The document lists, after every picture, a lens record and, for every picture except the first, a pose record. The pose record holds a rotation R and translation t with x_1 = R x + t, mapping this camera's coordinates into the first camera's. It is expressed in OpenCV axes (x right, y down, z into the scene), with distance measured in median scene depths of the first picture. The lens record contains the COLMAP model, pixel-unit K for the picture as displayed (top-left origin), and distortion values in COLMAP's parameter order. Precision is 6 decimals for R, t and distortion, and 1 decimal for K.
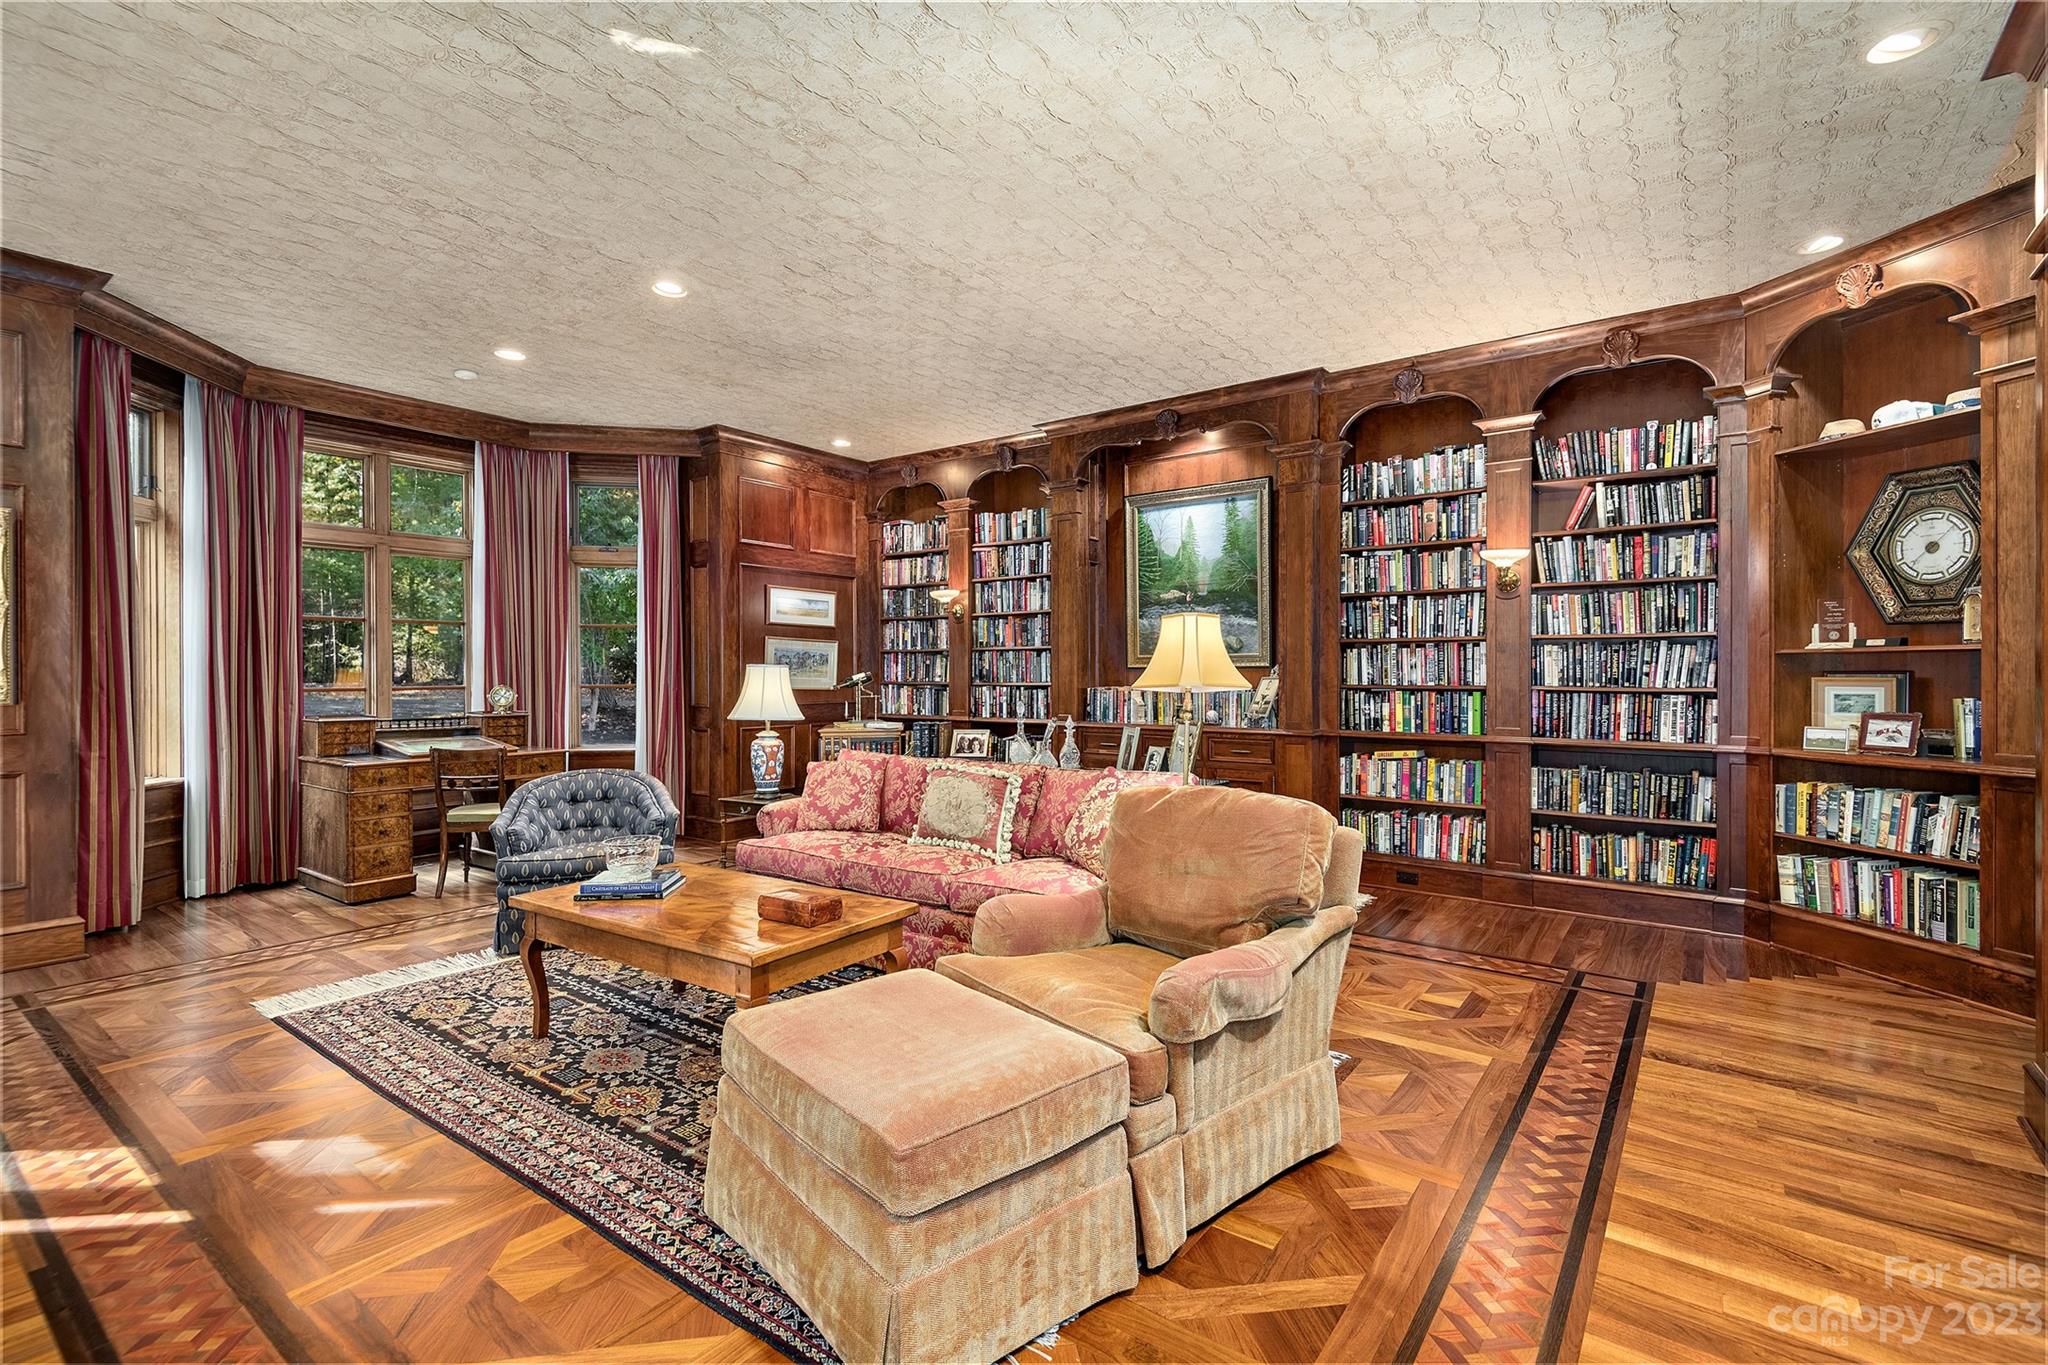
lens RADIAL K [[941.4, 0, 1014.6], [0, 941.4, 686.0], [0, 0, 1]] dist [0.002468, -0.000685]
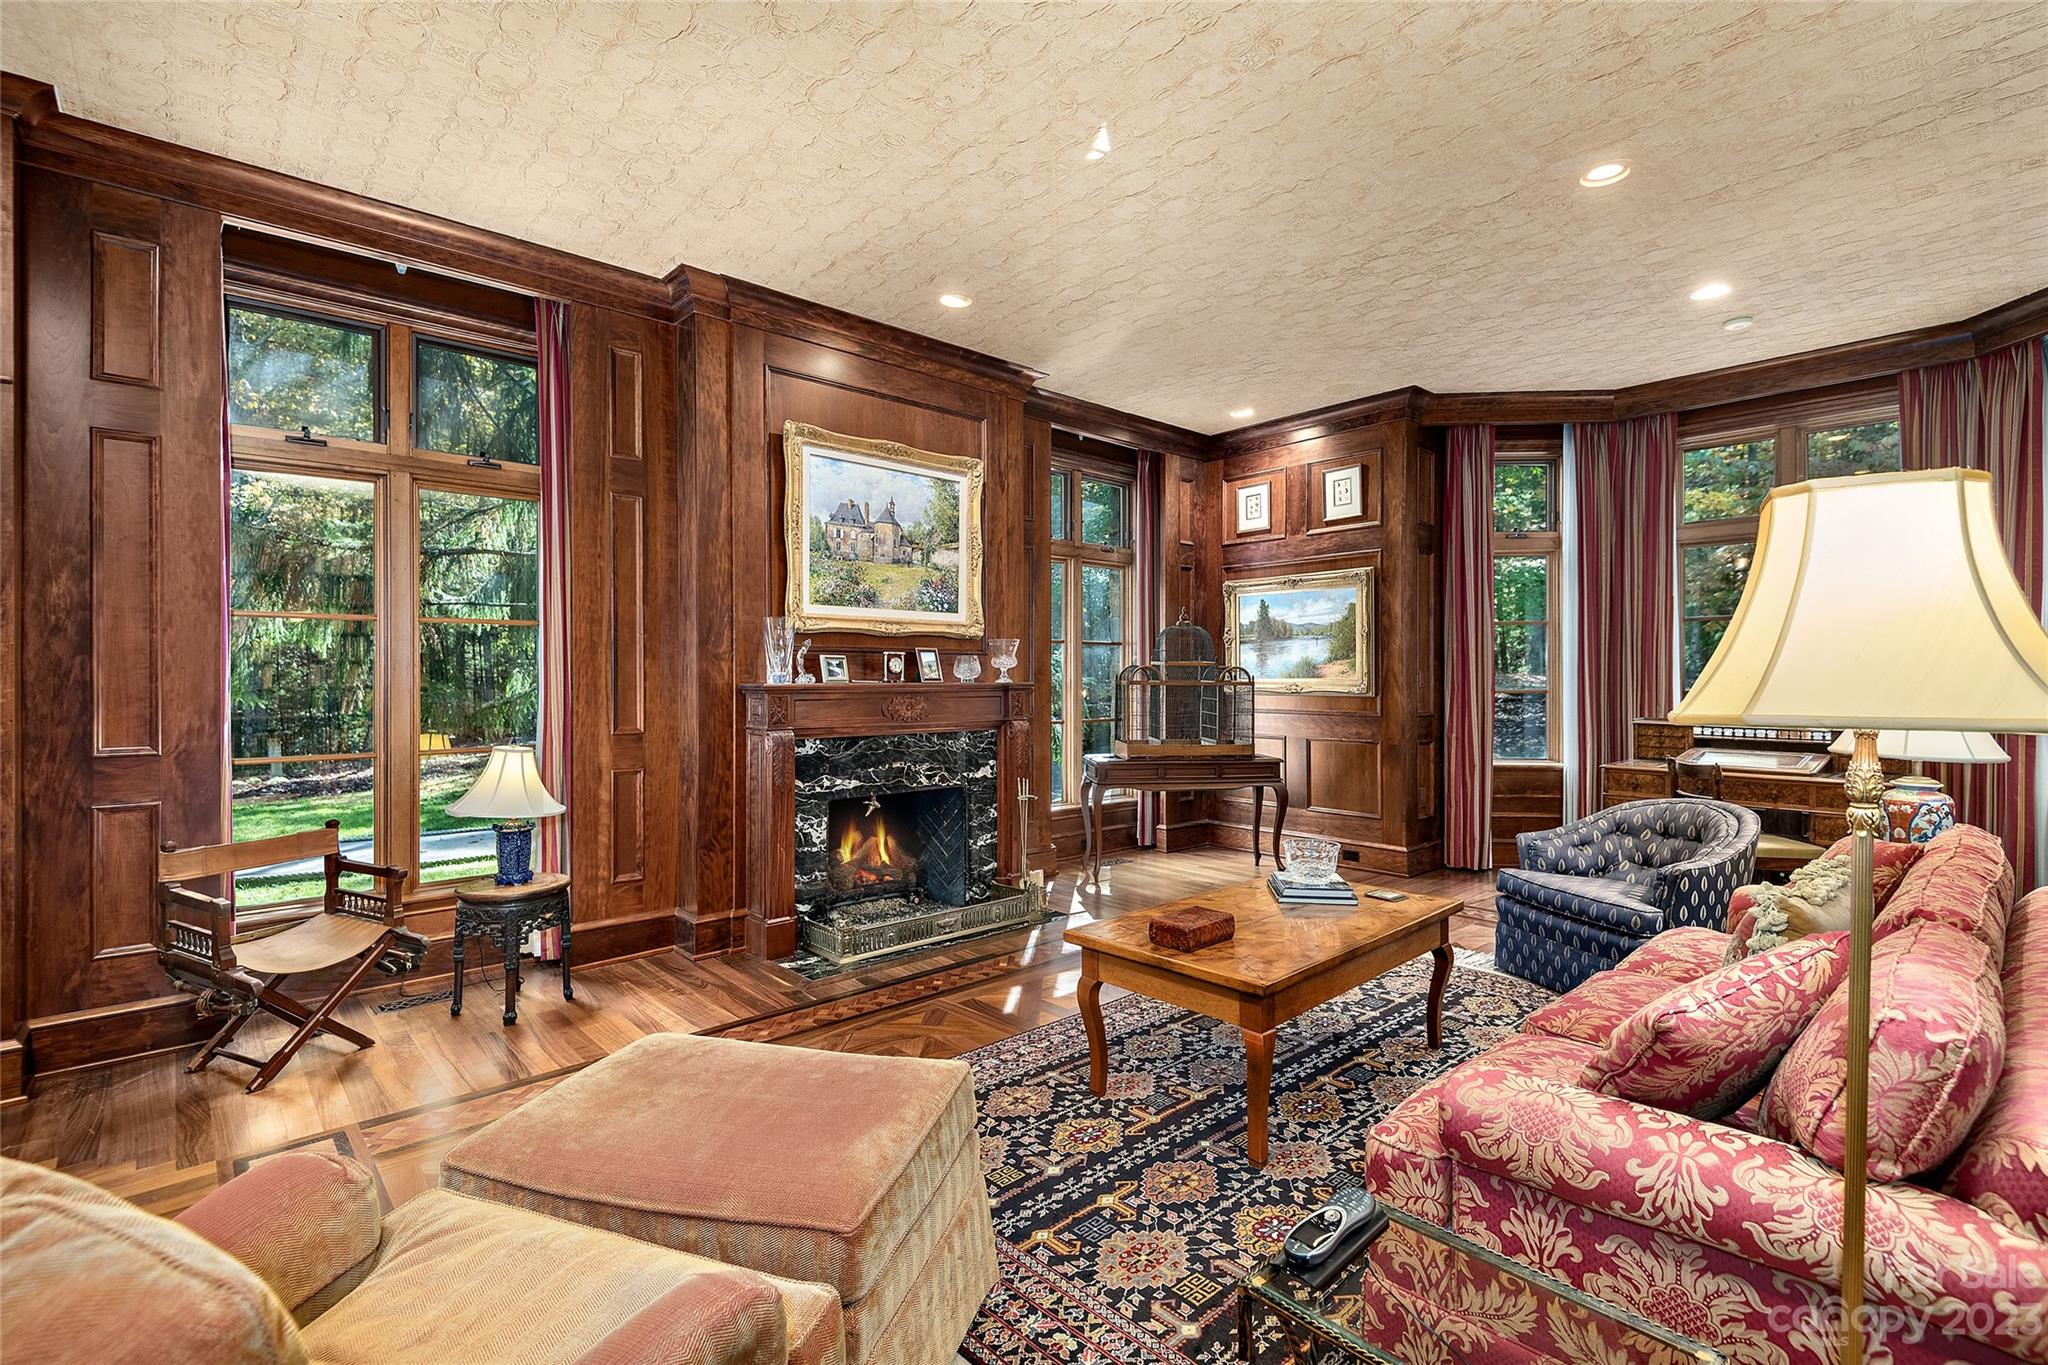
lens RADIAL K [[941.4, 0, 1018.1], [0, 941.4, 673.2], [0, 0, 1]] dist [0.002468, -0.000685]
pose [[-0.209869, -0.006084, -0.977711, 0.574756], [-0.016828, 0.999855, -0.002609, -0.004583], [0.977585, 0.015905, -0.209940, 0.830879]]
